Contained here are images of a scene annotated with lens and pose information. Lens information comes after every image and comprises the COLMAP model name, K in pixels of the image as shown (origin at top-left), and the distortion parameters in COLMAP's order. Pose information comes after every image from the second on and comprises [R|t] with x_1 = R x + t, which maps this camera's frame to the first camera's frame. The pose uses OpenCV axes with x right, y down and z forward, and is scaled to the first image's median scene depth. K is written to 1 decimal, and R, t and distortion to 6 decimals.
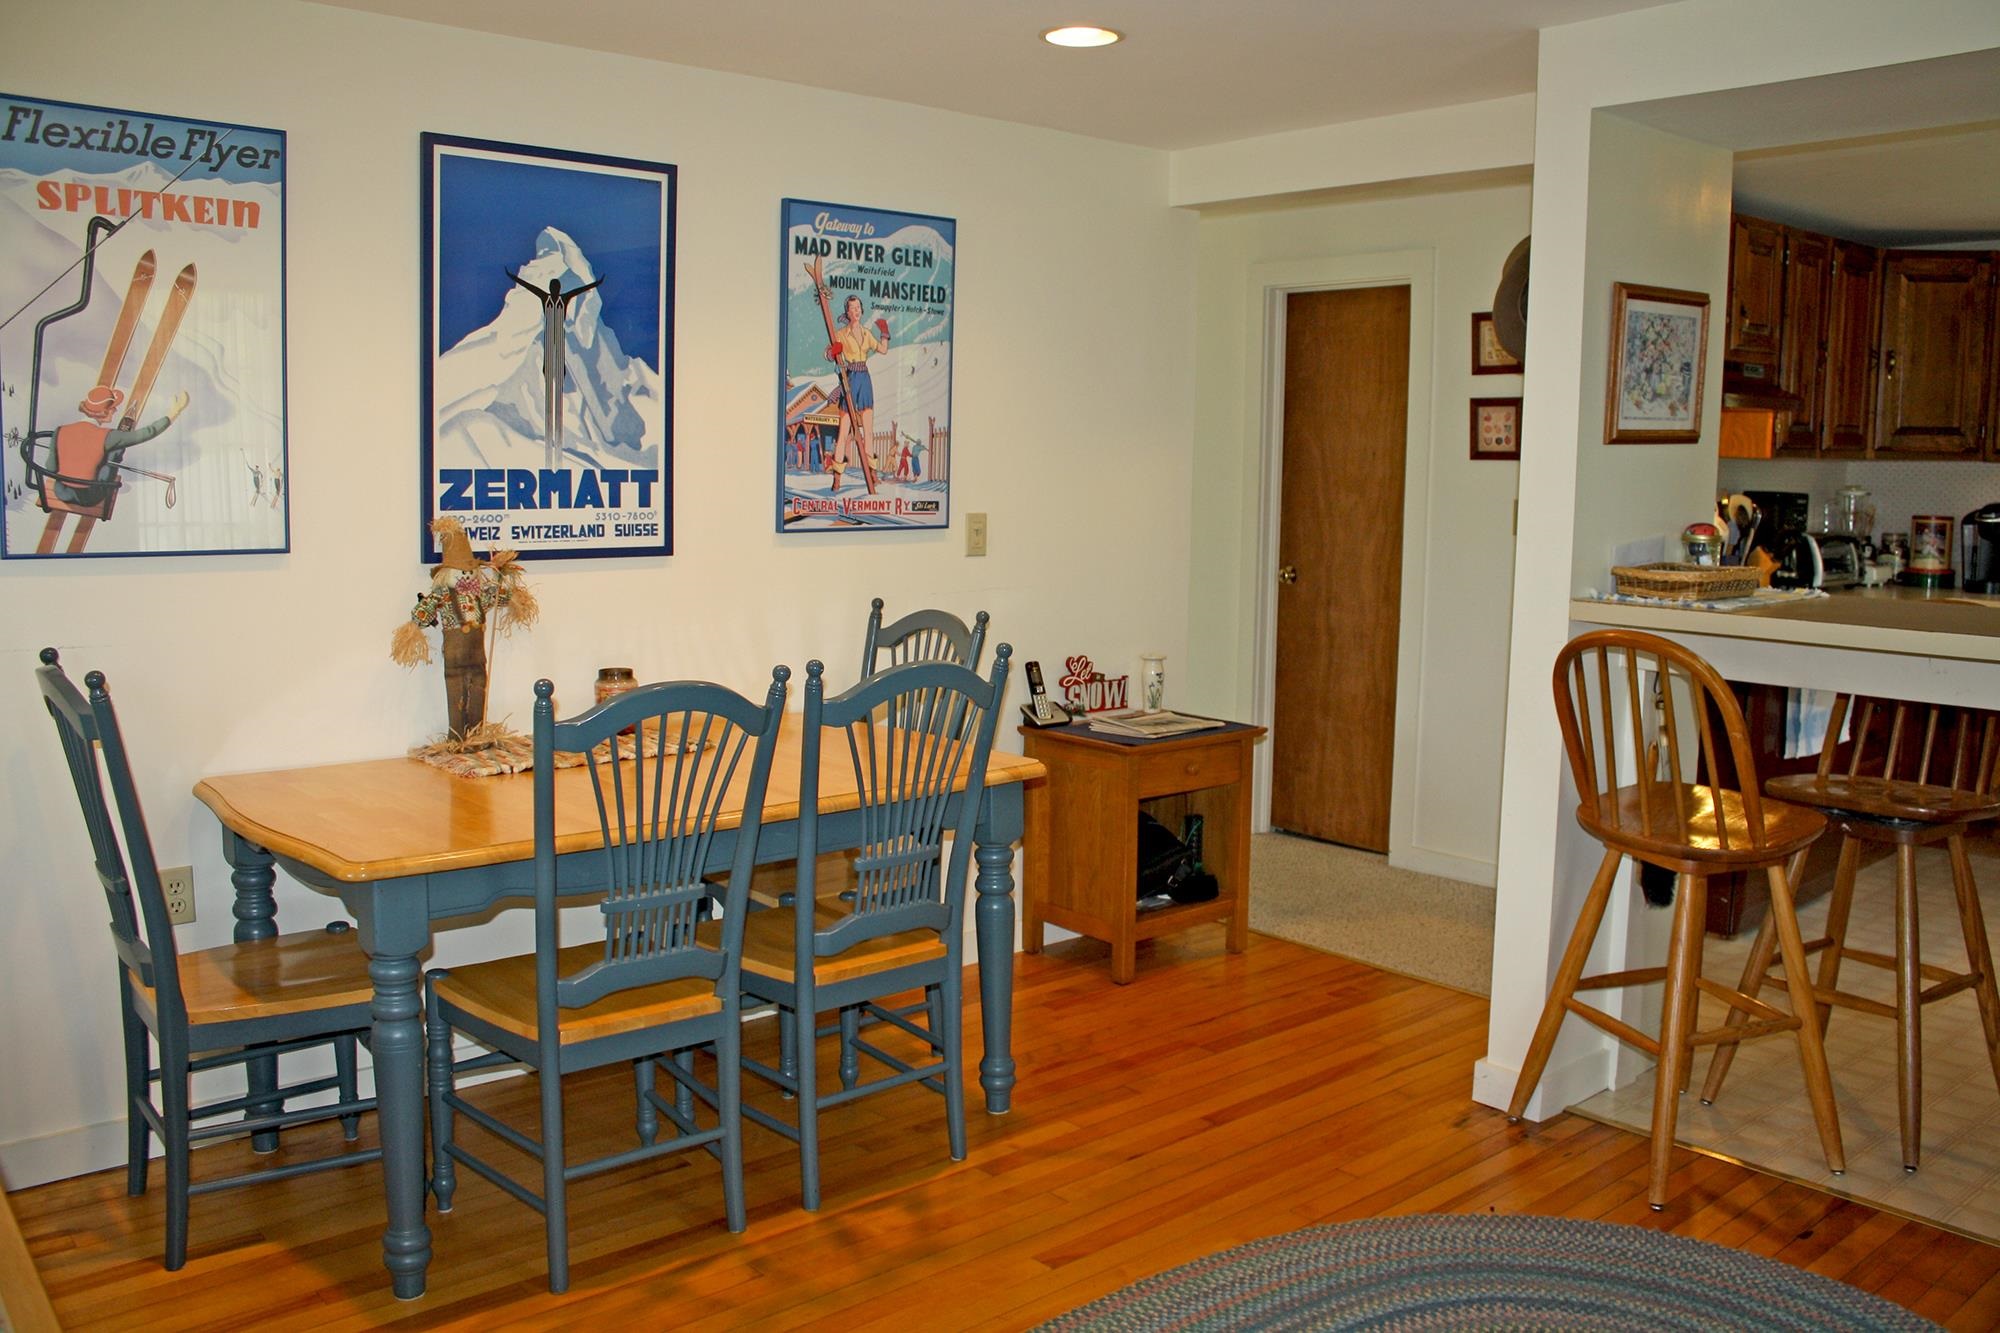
lens RADIAL K [[1672.6, 0, 1000.0], [0, 1672.6, 666.5], [0, 0, 1]] dist [-0.186026, 0.132517]
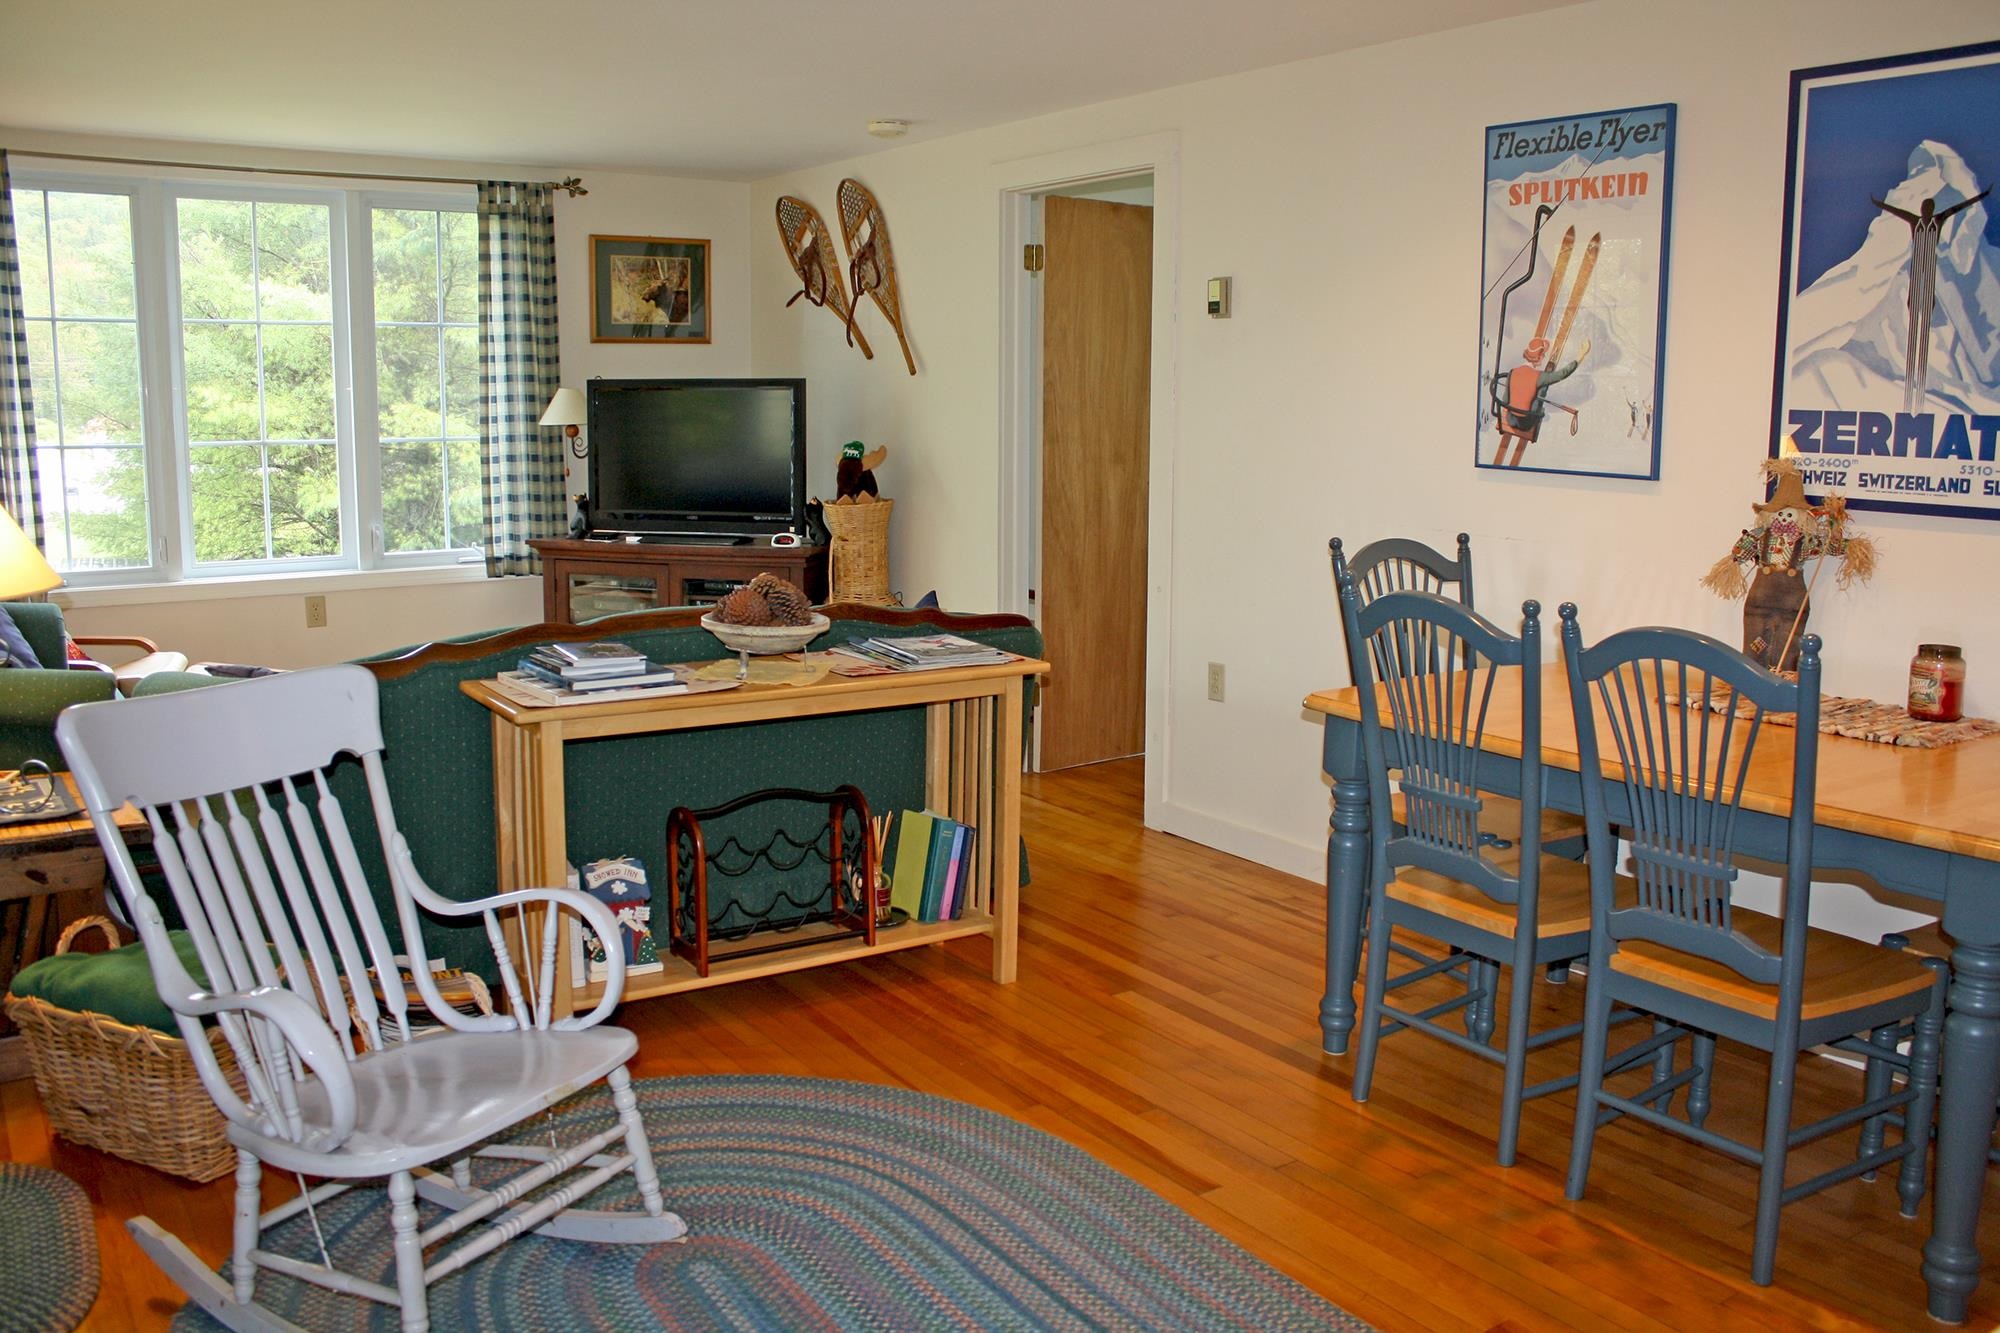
lens RADIAL K [[1672.6, 0, 1000.0], [0, 1672.6, 666.5], [0, 0, 1]] dist [-0.186026, 0.132517]
pose [[-0.147223, 0.142669, -0.978760, 0.696214], [-0.127715, 0.978517, 0.161844, -0.063517], [0.980823, 0.148830, -0.125839, 0.664656]]
